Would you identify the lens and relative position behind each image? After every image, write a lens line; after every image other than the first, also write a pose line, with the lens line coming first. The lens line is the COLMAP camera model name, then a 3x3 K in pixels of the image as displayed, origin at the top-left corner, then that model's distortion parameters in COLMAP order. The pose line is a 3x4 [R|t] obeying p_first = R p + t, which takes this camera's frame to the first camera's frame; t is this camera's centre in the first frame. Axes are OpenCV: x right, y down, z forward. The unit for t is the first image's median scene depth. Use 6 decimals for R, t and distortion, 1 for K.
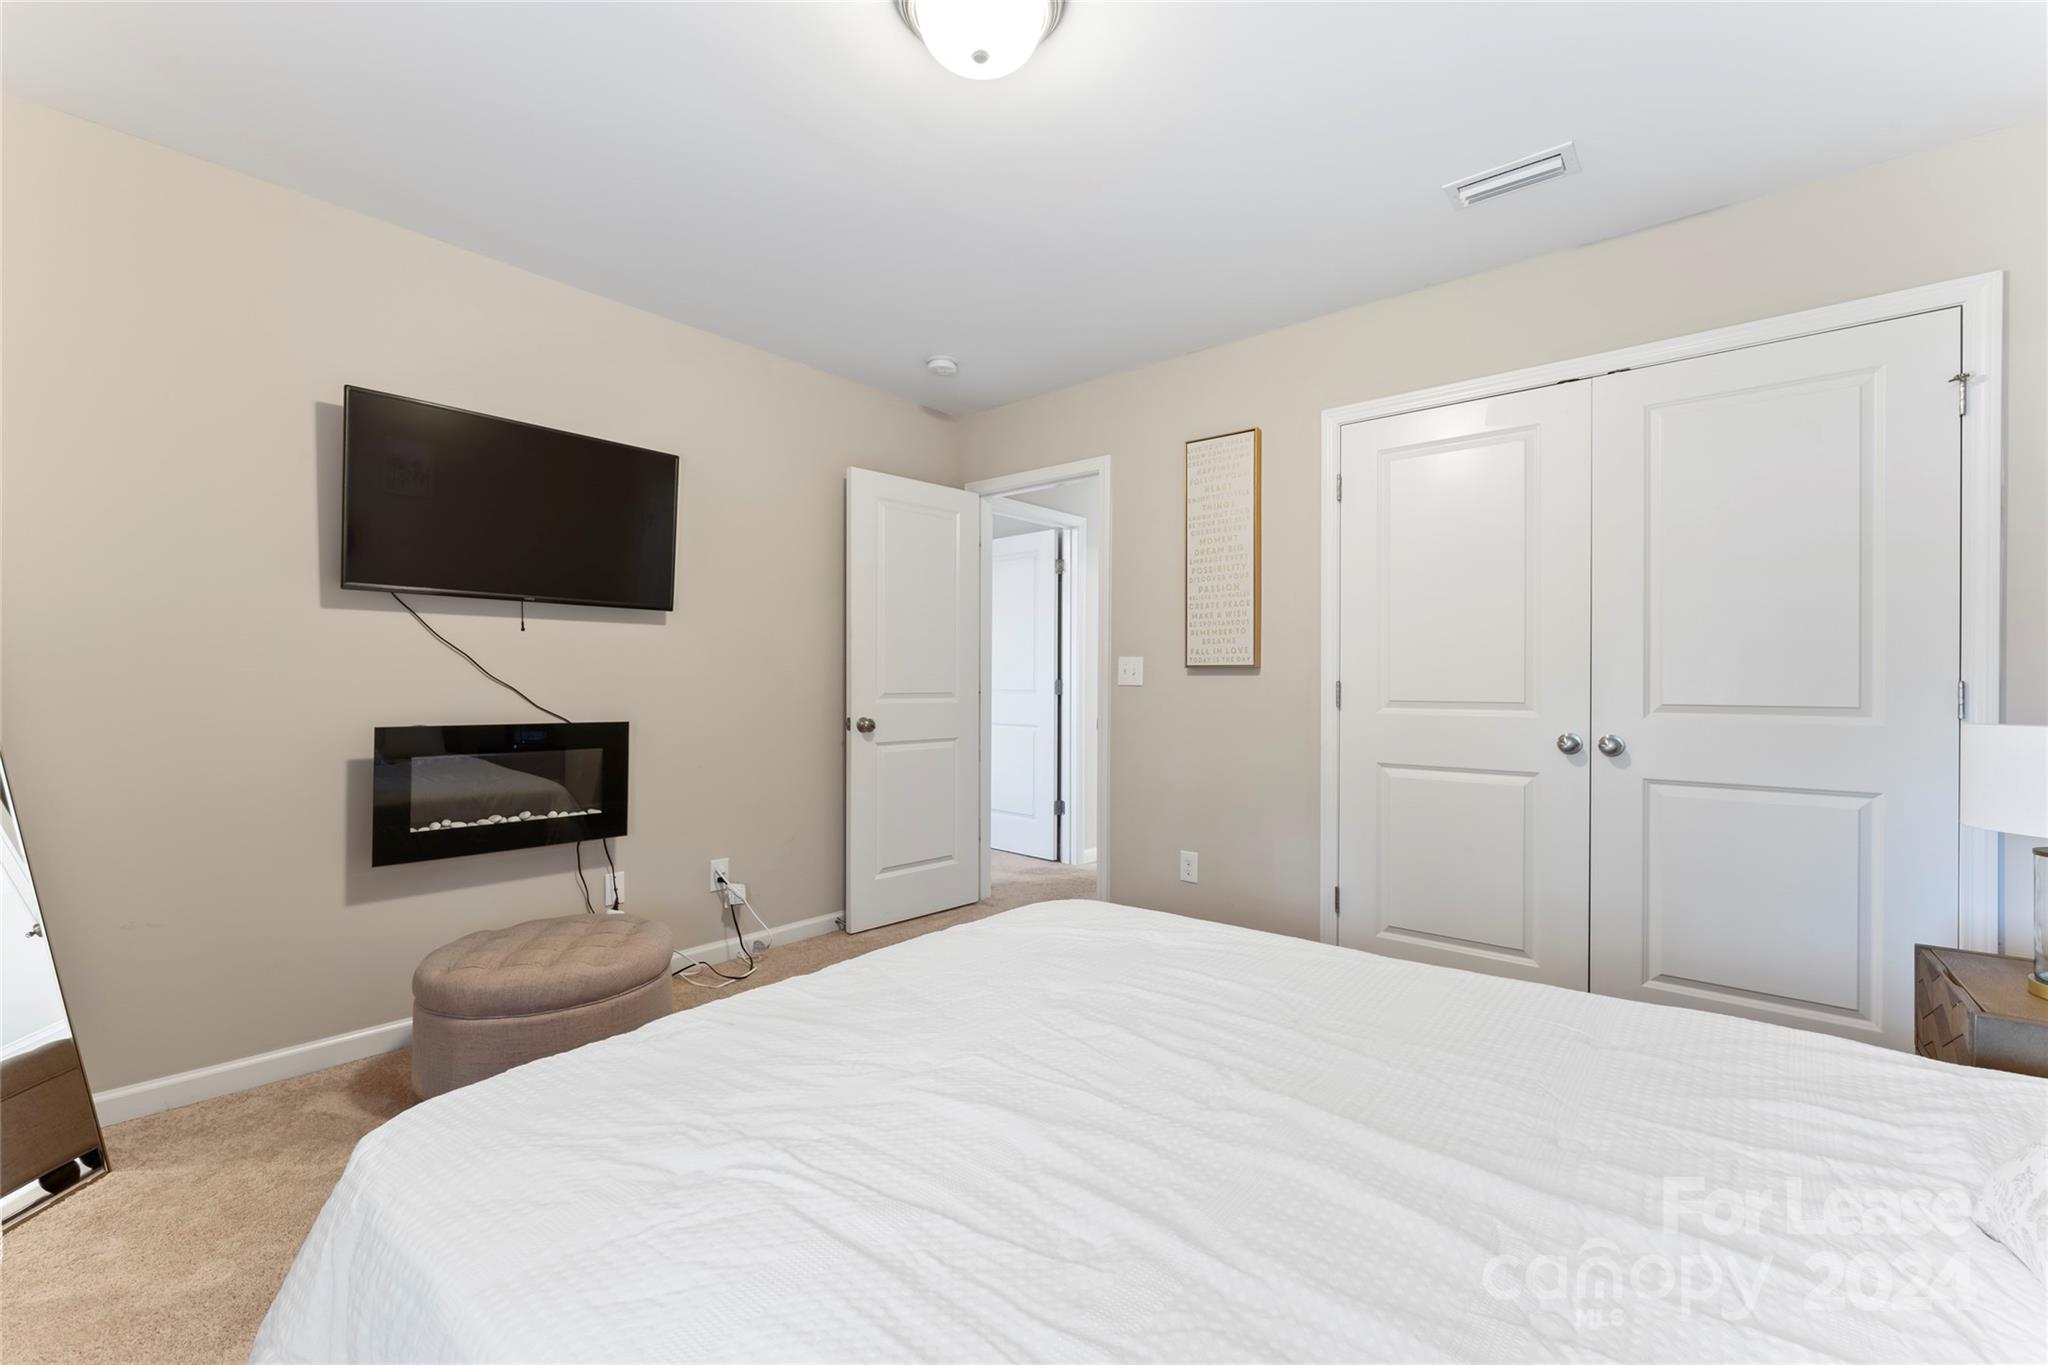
lens RADIAL K [[825.7, 0, 1003.4], [0, 825.7, 685.3], [0, 0, 1]] dist [0.002397, -0.000002]
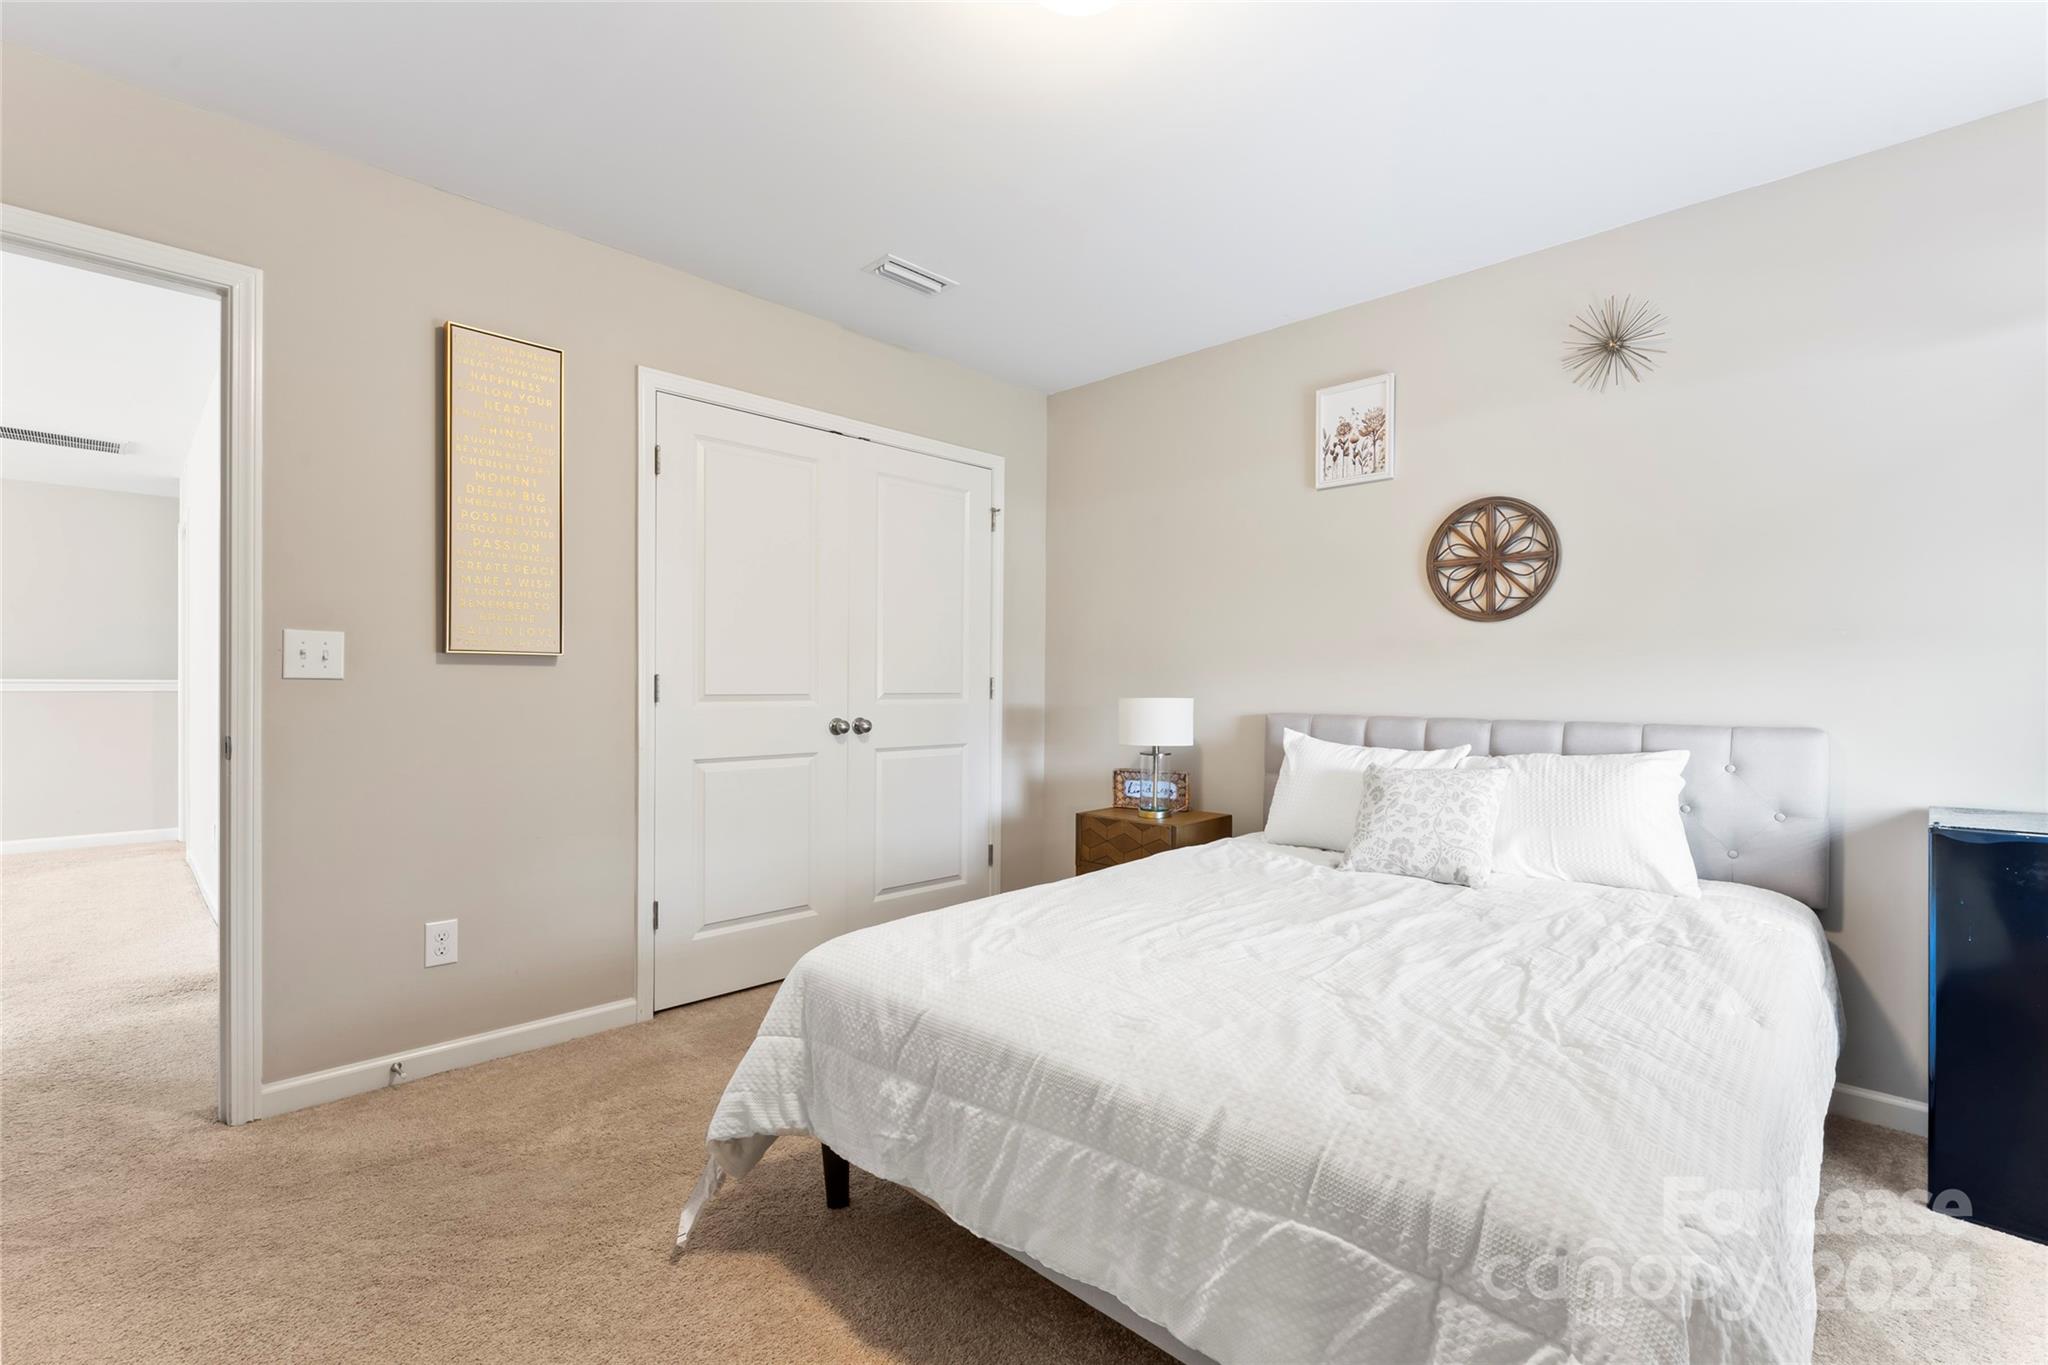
lens RADIAL K [[926.6, 0, 1014.1], [0, 926.6, 690.1], [0, 0, 1]] dist [0.000228, 0.000325]
pose [[0.068503, -0.009109, 0.997609, -0.697272], [-0.002219, 0.999954, 0.009282, 0.002321], [-0.997648, -0.002849, 0.068480, 0.649646]]
